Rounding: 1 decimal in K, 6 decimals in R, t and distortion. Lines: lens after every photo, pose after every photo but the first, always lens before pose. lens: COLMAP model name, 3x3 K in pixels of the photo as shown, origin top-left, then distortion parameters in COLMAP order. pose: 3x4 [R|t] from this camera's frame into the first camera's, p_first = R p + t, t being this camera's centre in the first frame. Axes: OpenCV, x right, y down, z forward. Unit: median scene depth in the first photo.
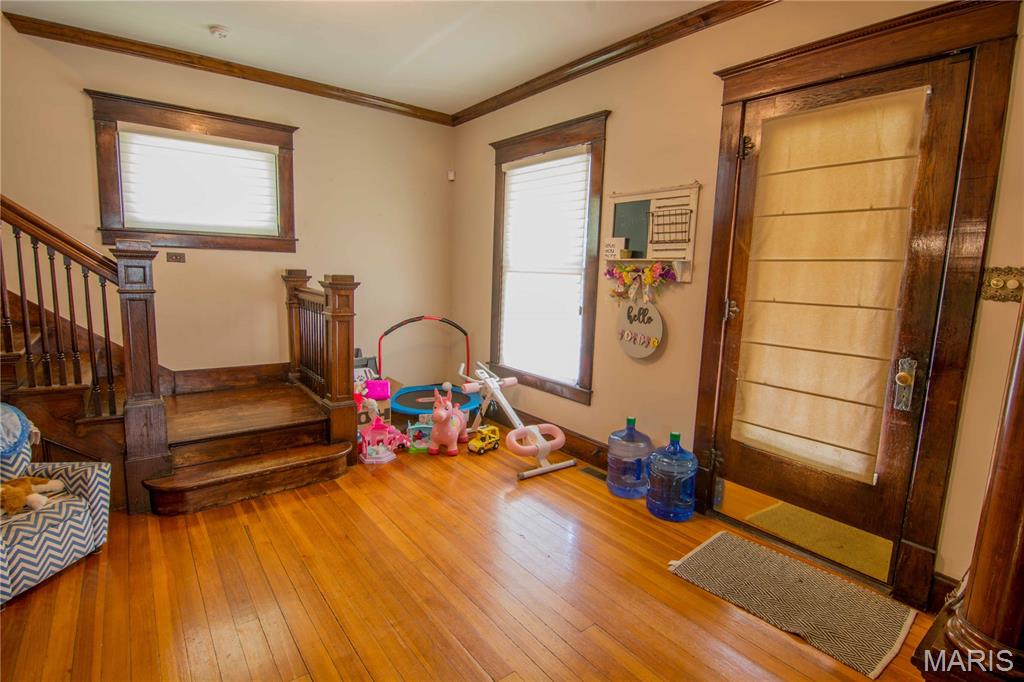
lens RADIAL K [[495.6, 0, 511.0], [0, 495.6, 339.5], [0, 0, 1]] dist [-0.016701, -0.001251]
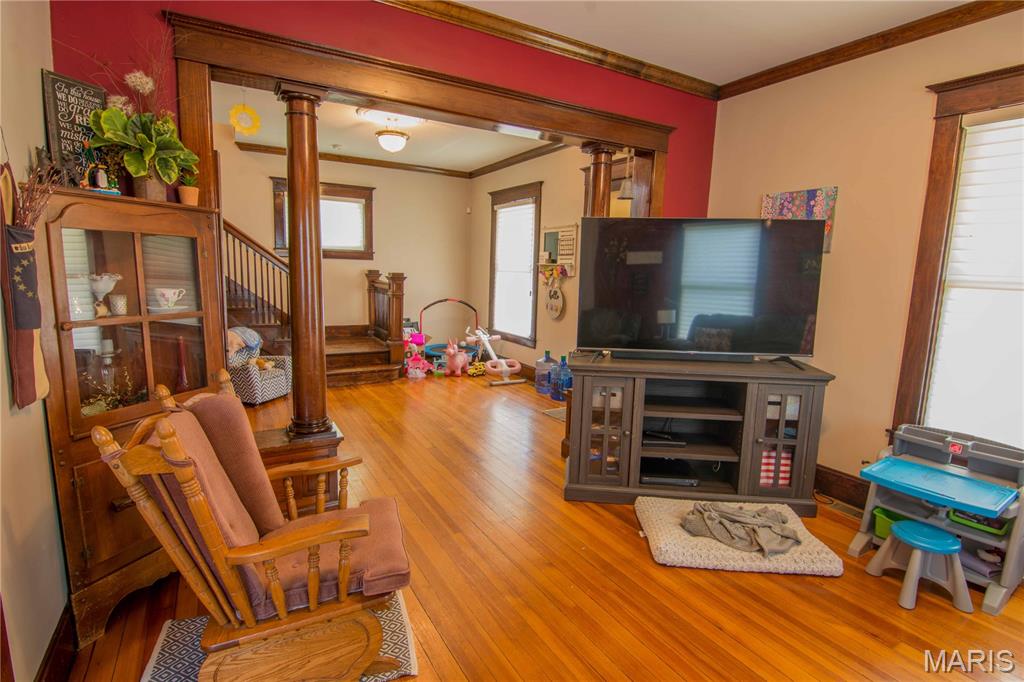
lens RADIAL K [[495.6, 0, 510.6], [0, 495.6, 339.7], [0, 0, 1]] dist [-0.016701, -0.001251]
pose [[0.991788, 0.016676, -0.126801, 0.293242], [-0.016959, 0.999856, -0.001146, 0.106313], [0.126764, 0.003287, 0.991927, -0.725646]]
